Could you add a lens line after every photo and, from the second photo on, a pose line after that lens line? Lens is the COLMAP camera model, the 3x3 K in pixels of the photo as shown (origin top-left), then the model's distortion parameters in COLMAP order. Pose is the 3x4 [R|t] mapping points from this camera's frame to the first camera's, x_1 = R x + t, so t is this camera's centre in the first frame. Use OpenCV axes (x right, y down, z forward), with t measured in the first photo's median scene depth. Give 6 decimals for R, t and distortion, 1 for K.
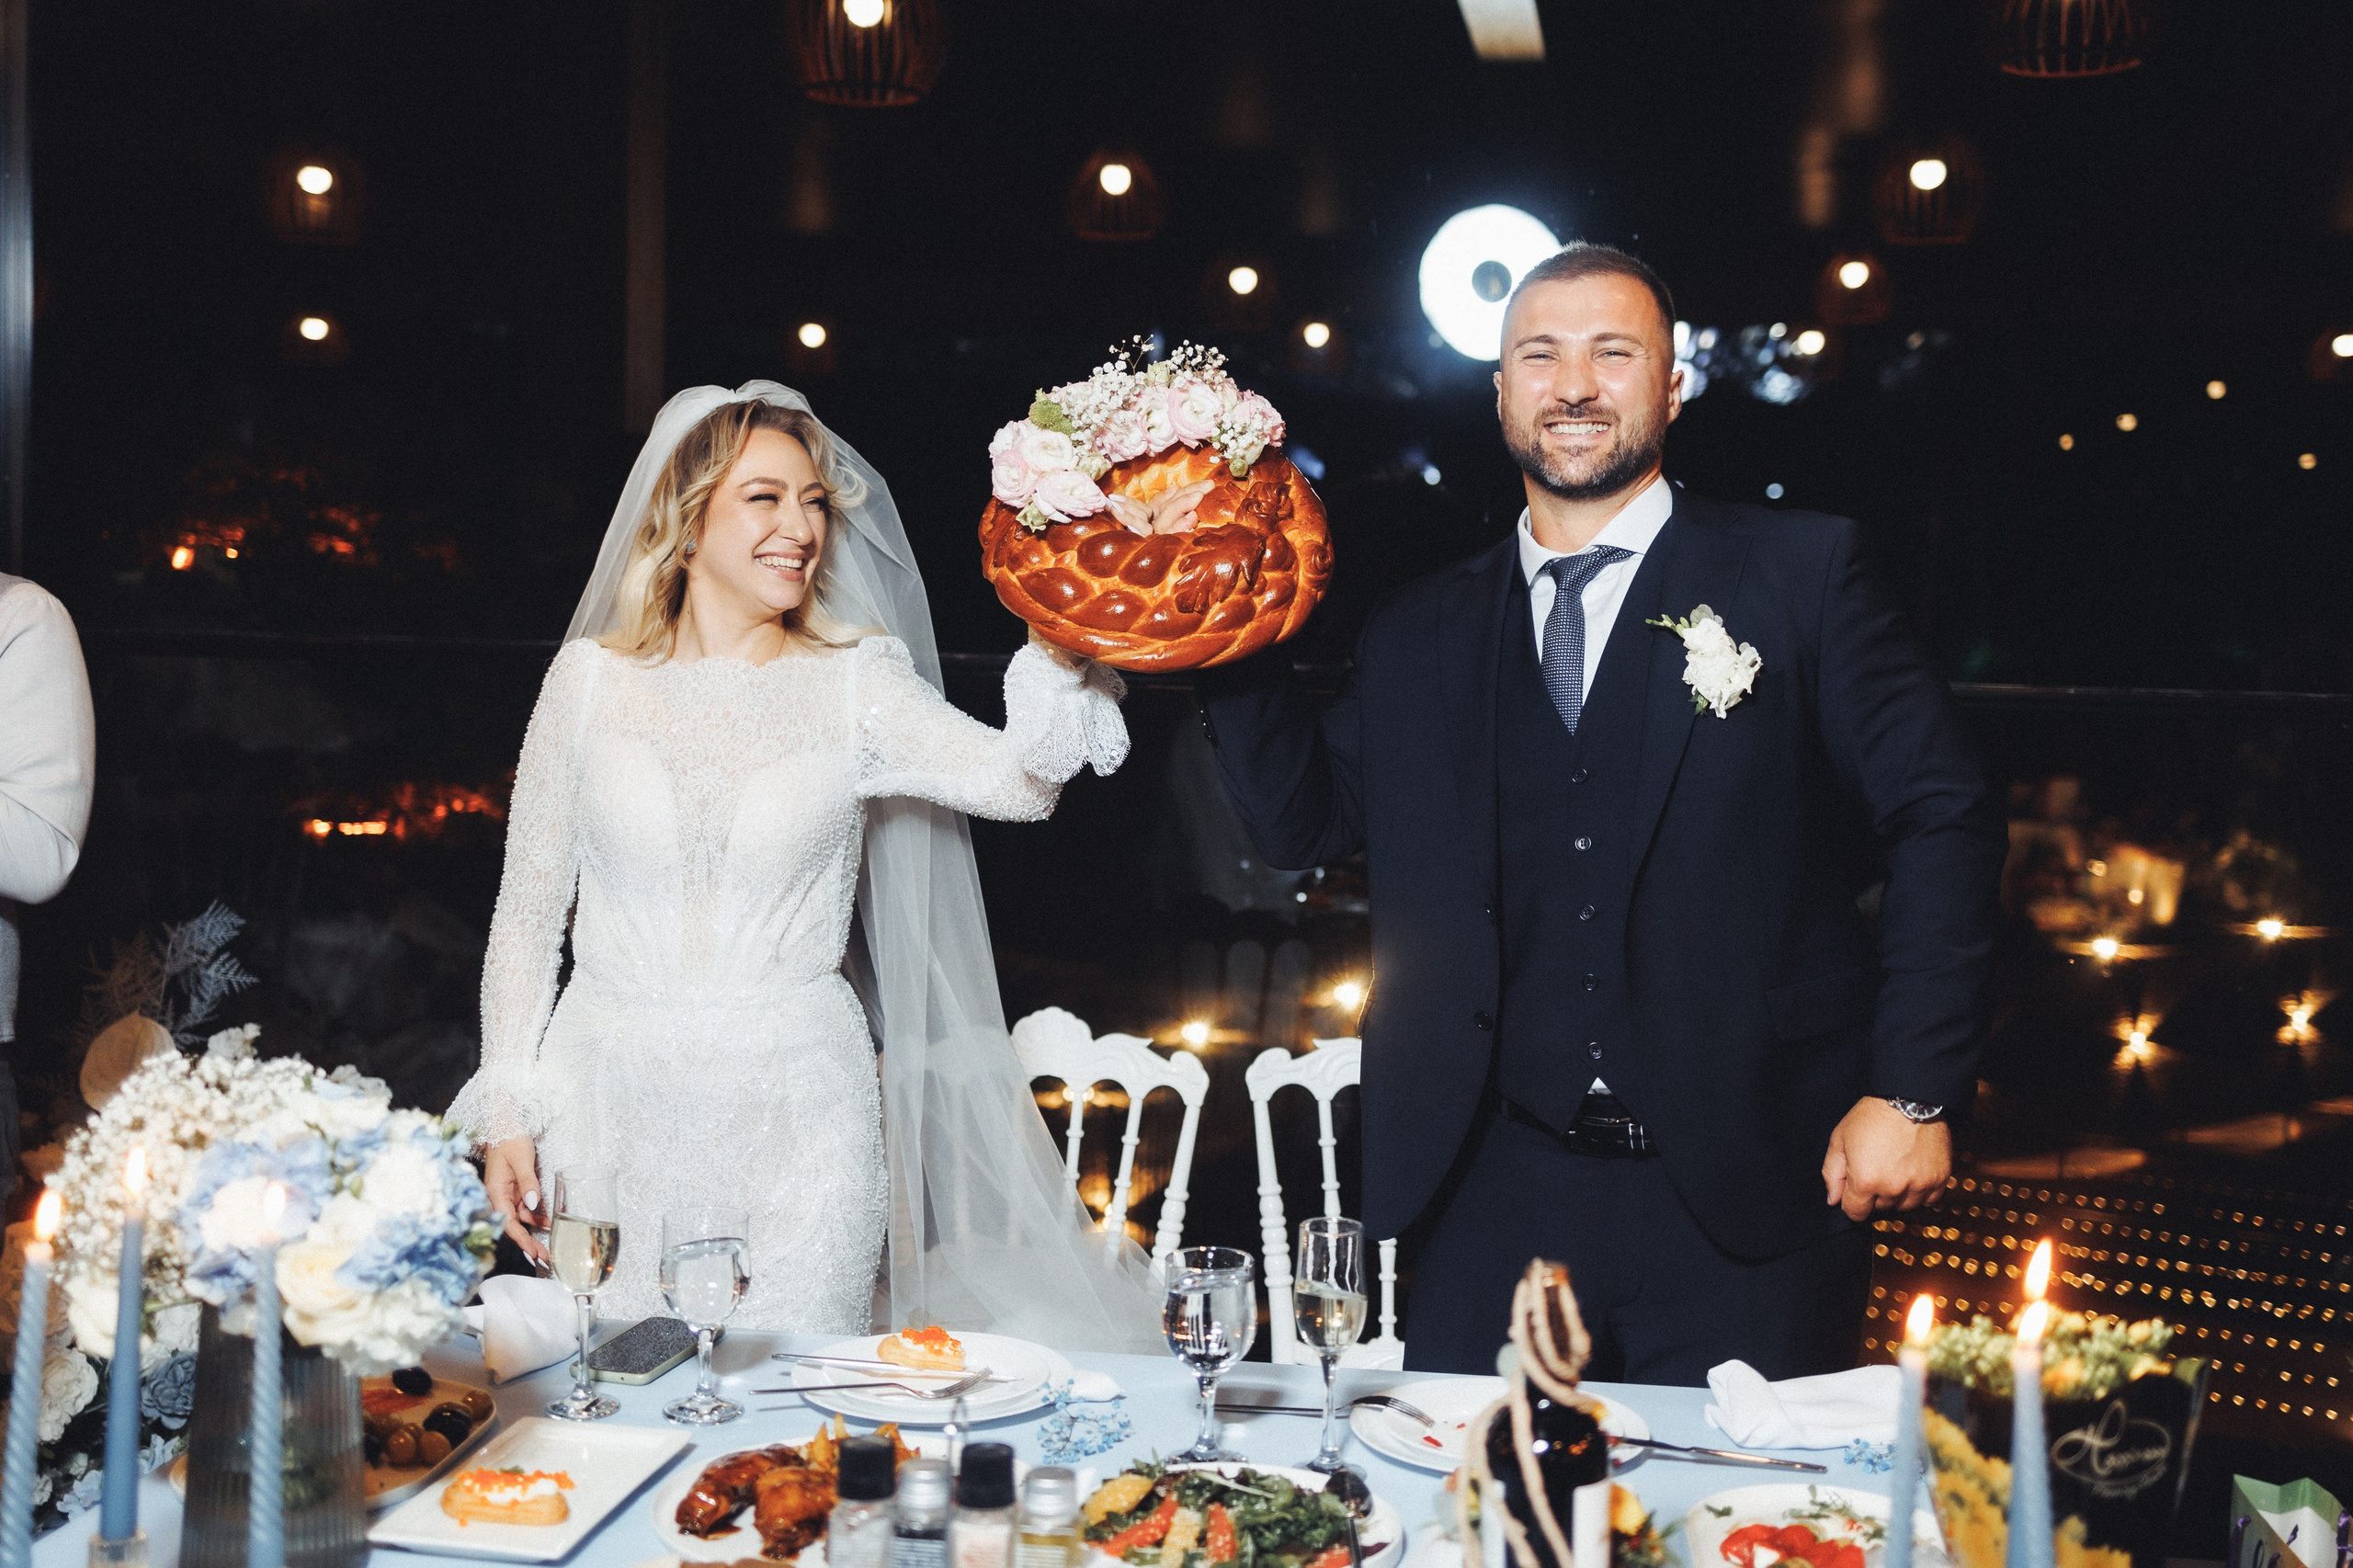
lens RADIAL K [[2512.0, 0, 1216.3], [0, 2512.0, 694.0], [0, 0, 1]] dist [0.003134, 0.008182]
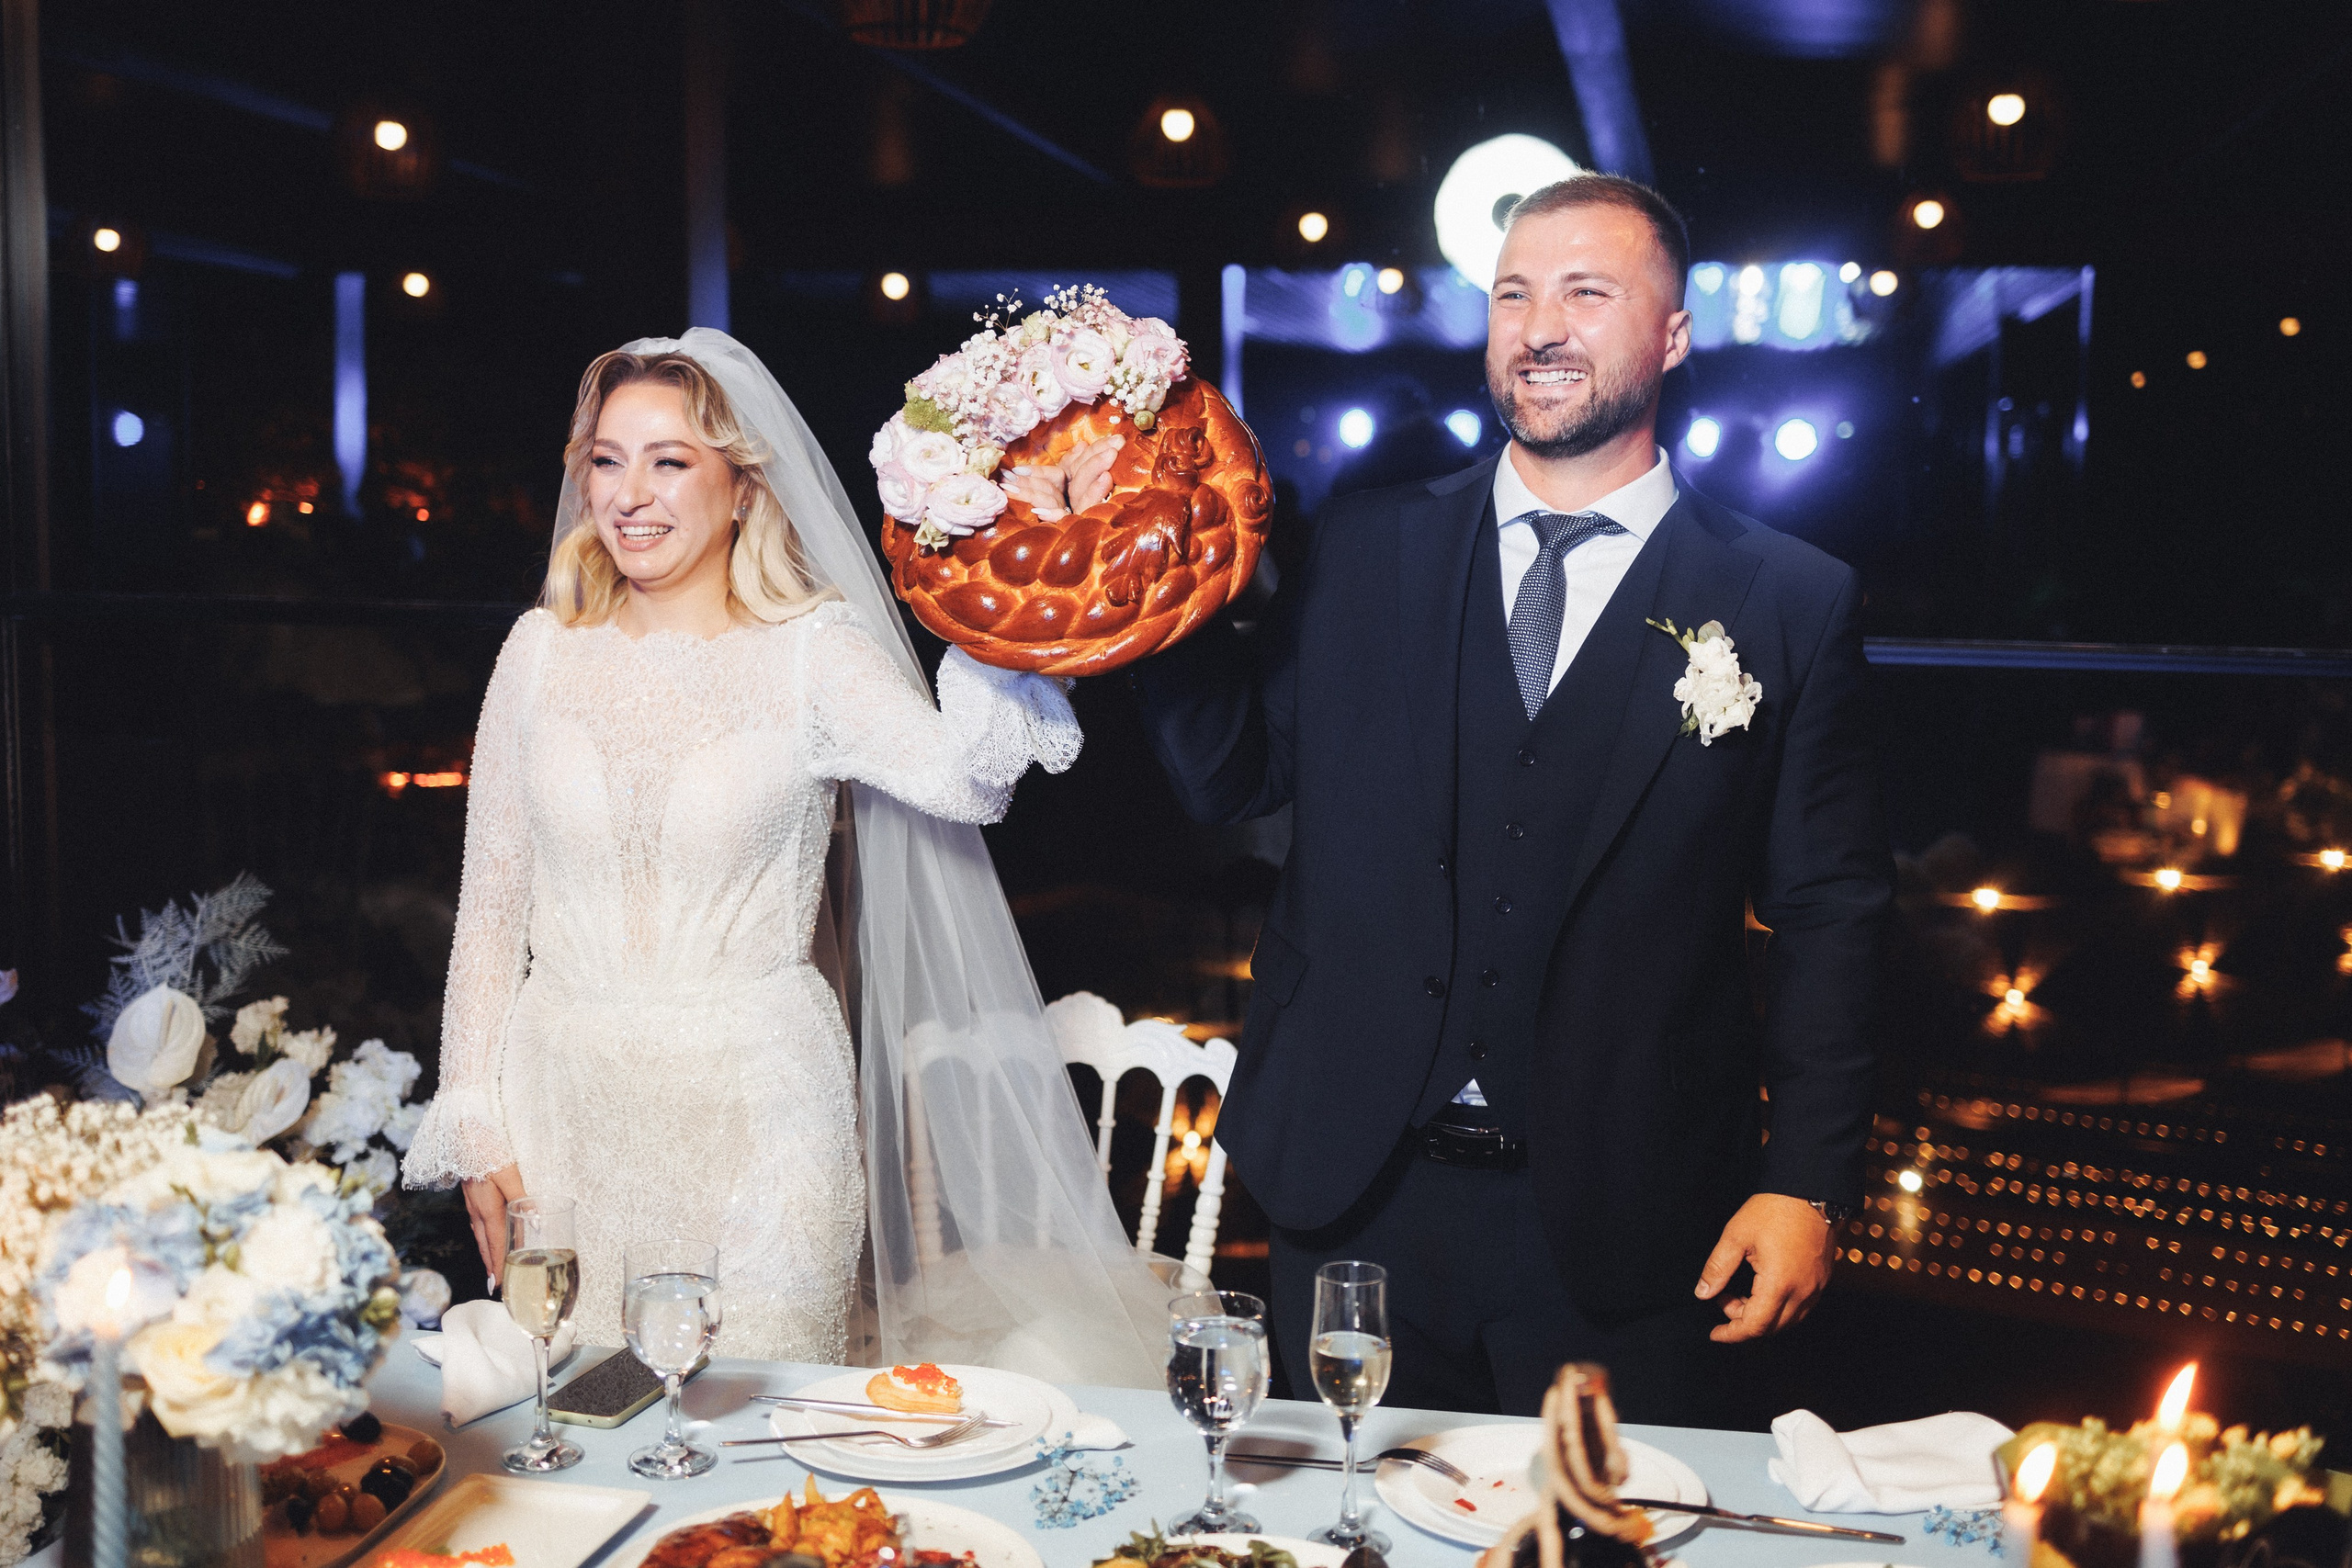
lens RADIAL K [[2421.2, 0, 1223.4], [0, 2421.2, 740.6], [0, 0, 1]] dist [0.010431, -0.000056]
pose [[0.999503, -0.003700, -0.031293, 0.026766], [0.005103, 0.998980, 0.044867, -0.017486], [0.031095, -0.045004, 0.998503, 0.134687]]
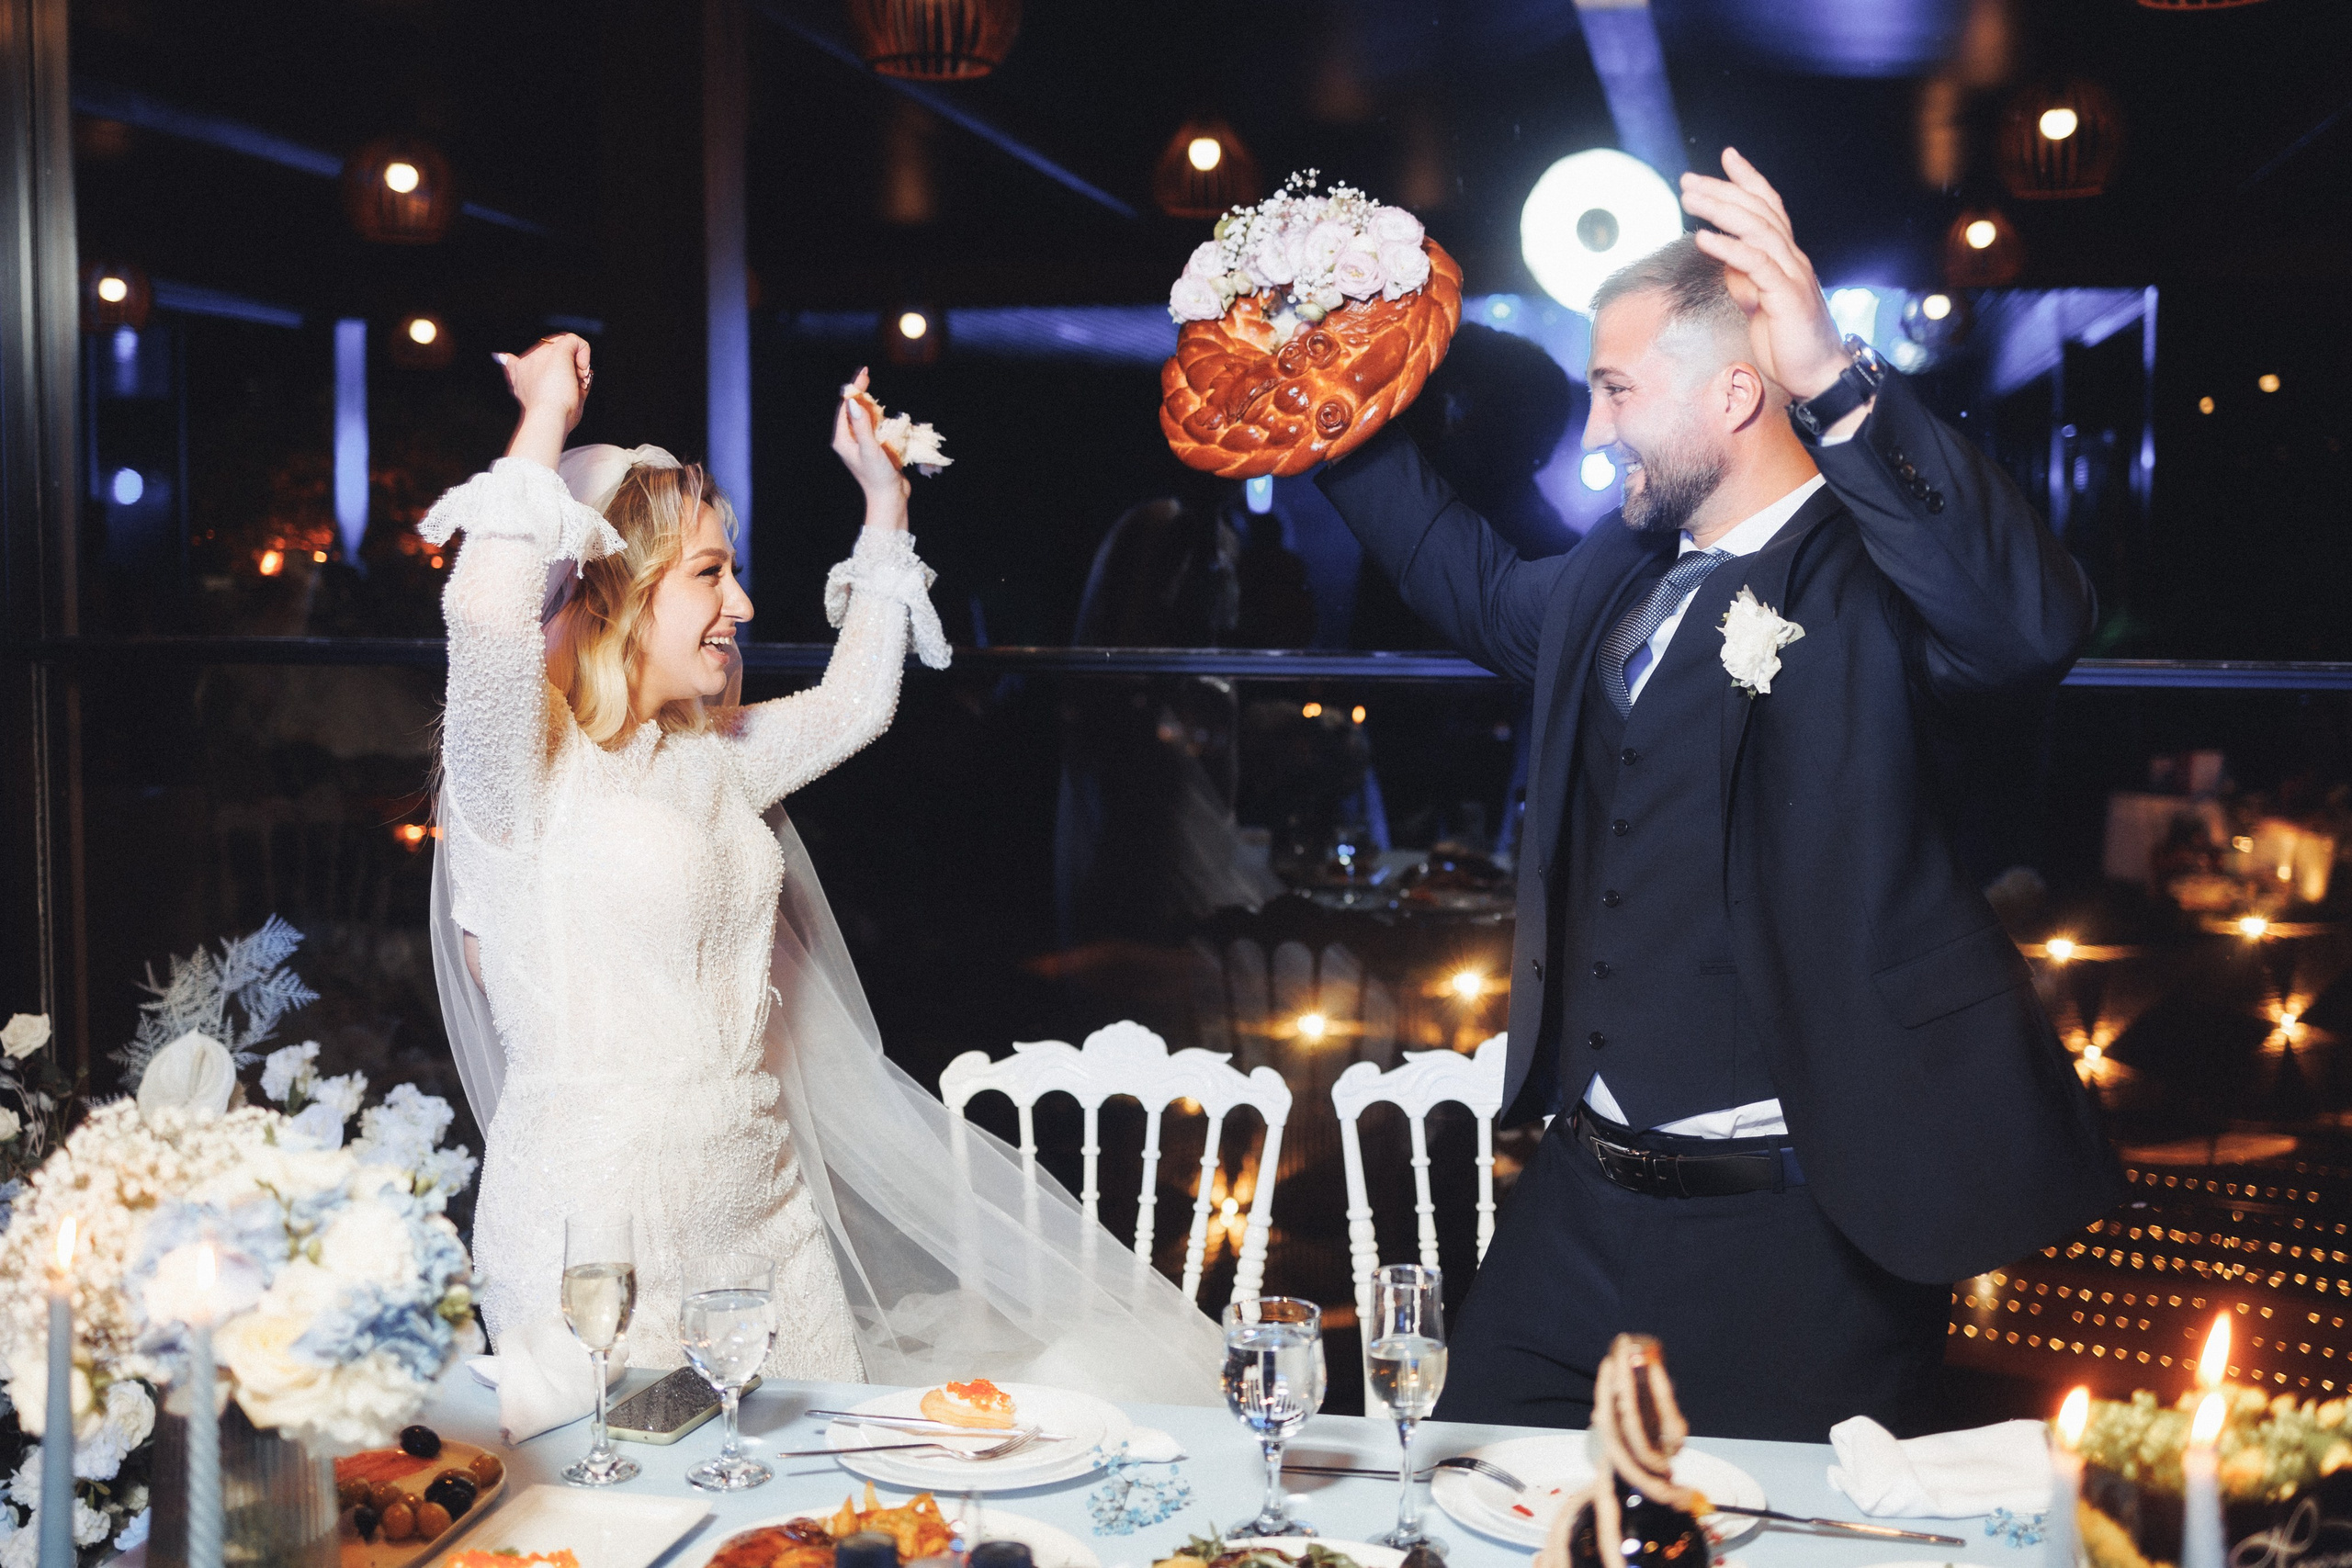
lens RADIAL K [[2528.6, 0, 1202.6], [0, 2528.6, 716.3], [0, 0, 1]] dist [0.007843, -0.000742]
pose [[0.998519, -0.016403, -0.051873, 0.022515], [0.017127, 0.999762, 0.013534, -0.002861], [0.051638, -0.014403, 0.998562, 0.086901]]
